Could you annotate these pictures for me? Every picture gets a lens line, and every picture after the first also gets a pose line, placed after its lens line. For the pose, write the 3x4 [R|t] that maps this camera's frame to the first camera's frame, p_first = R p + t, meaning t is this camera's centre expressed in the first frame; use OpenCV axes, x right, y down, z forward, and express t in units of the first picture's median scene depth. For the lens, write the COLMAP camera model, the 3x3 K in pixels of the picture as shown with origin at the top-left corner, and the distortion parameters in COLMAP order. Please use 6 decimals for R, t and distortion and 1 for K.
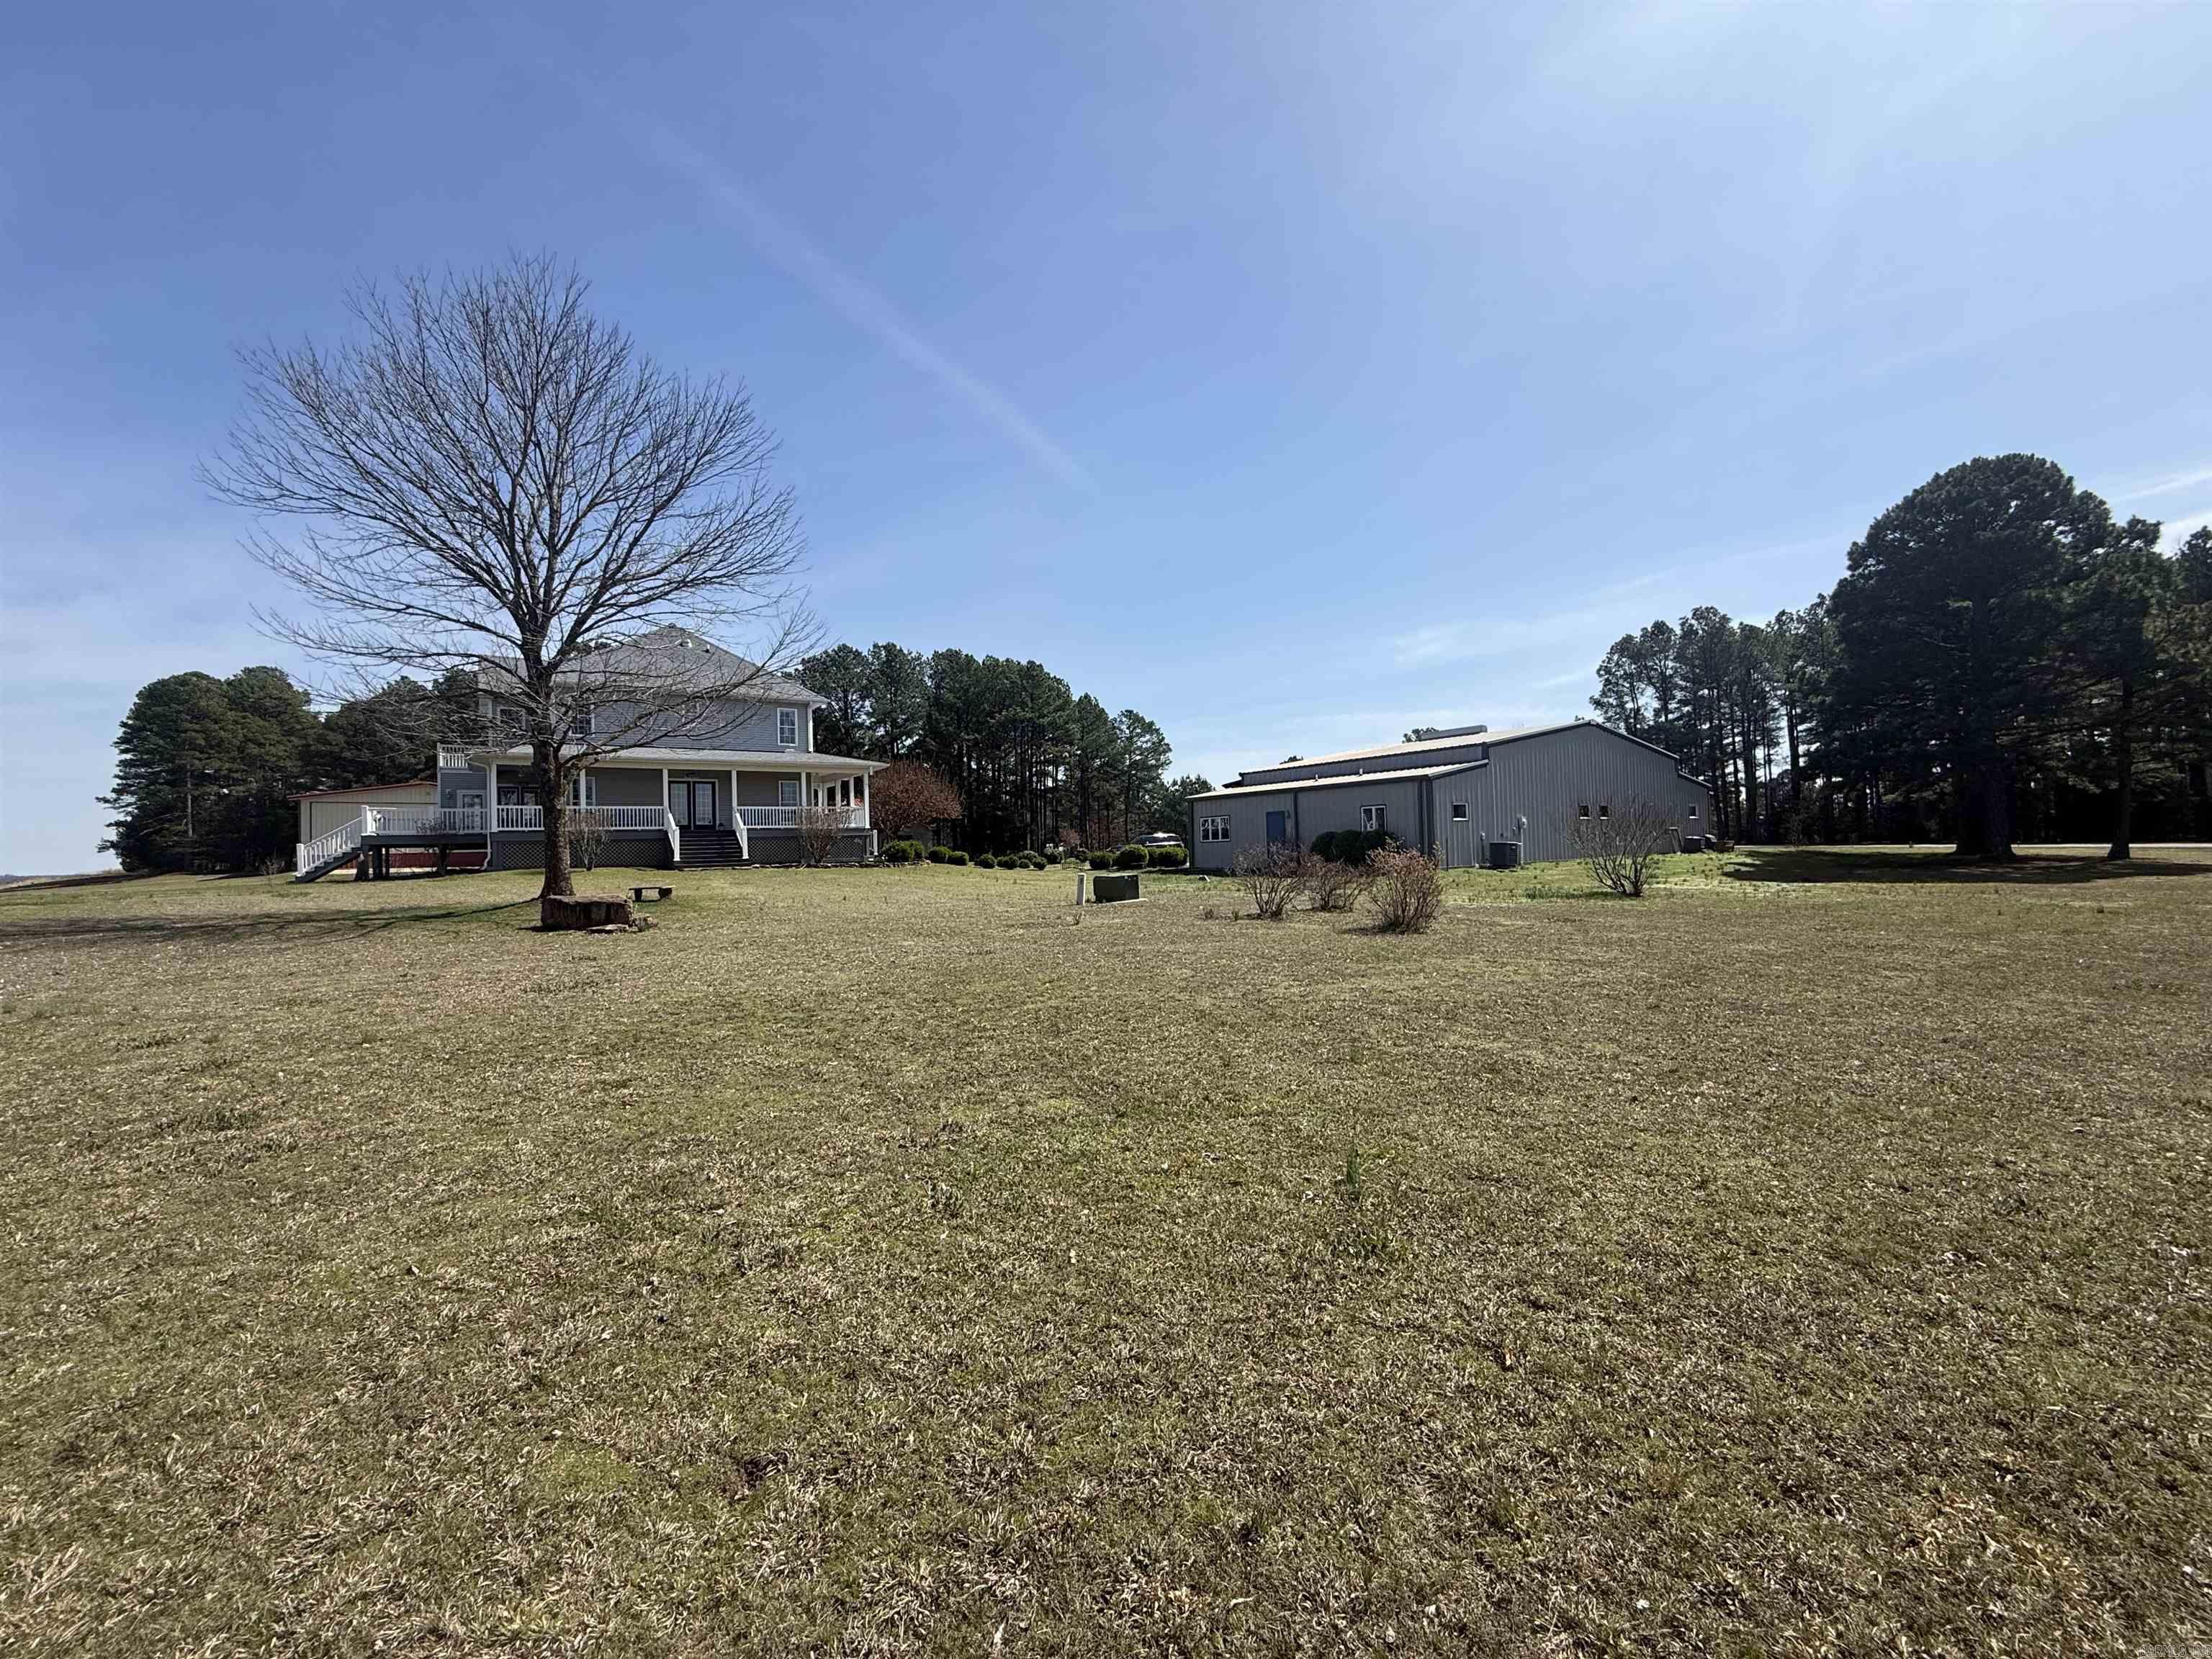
lens RADIAL K [[888.3, 0, 1106.0], [0, 888.3, 829.5], [0, 0, 1]] dist [0.000011, -0.000001]
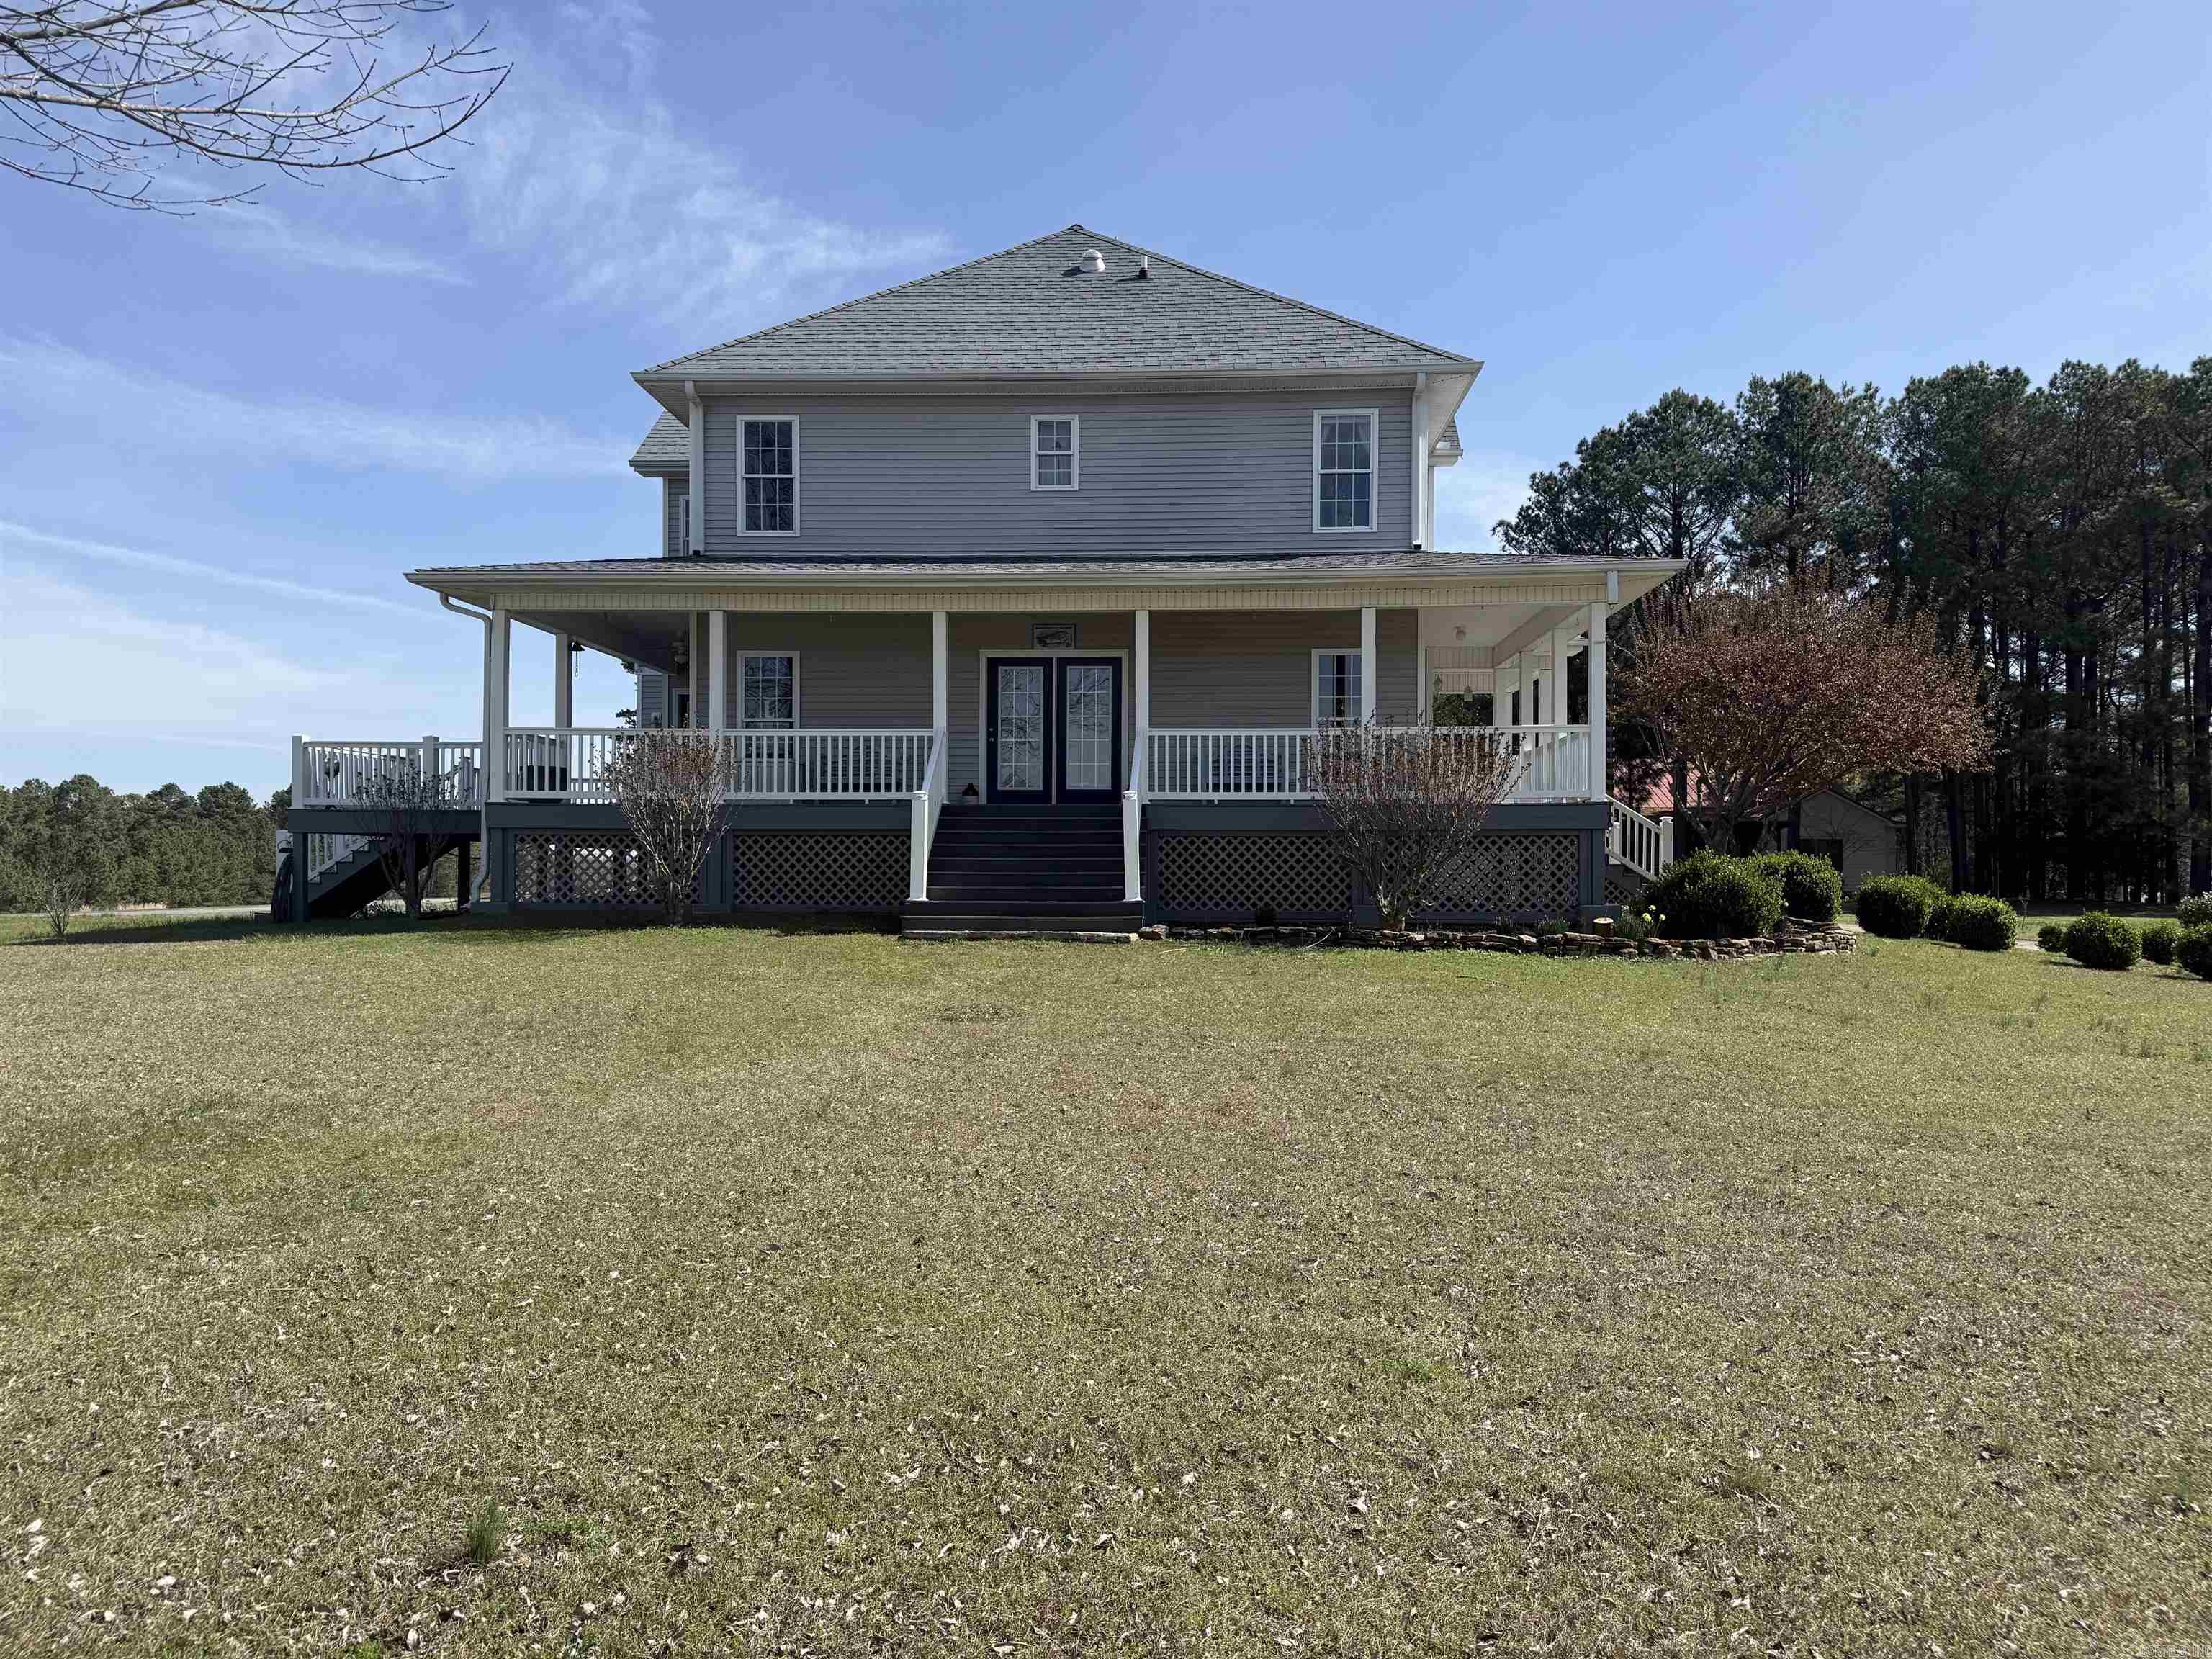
lens RADIAL K [[1541.2, 0, 1118.2], [0, 1541.2, 839.4], [0, 0, 1]] dist [0.137948, -0.193241]
pose [[0.791671, 0.017488, -0.610698, -0.075273], [-0.012547, 0.999845, 0.012366, 0.003976], [0.610819, -0.002127, 0.791767, 0.431326]]
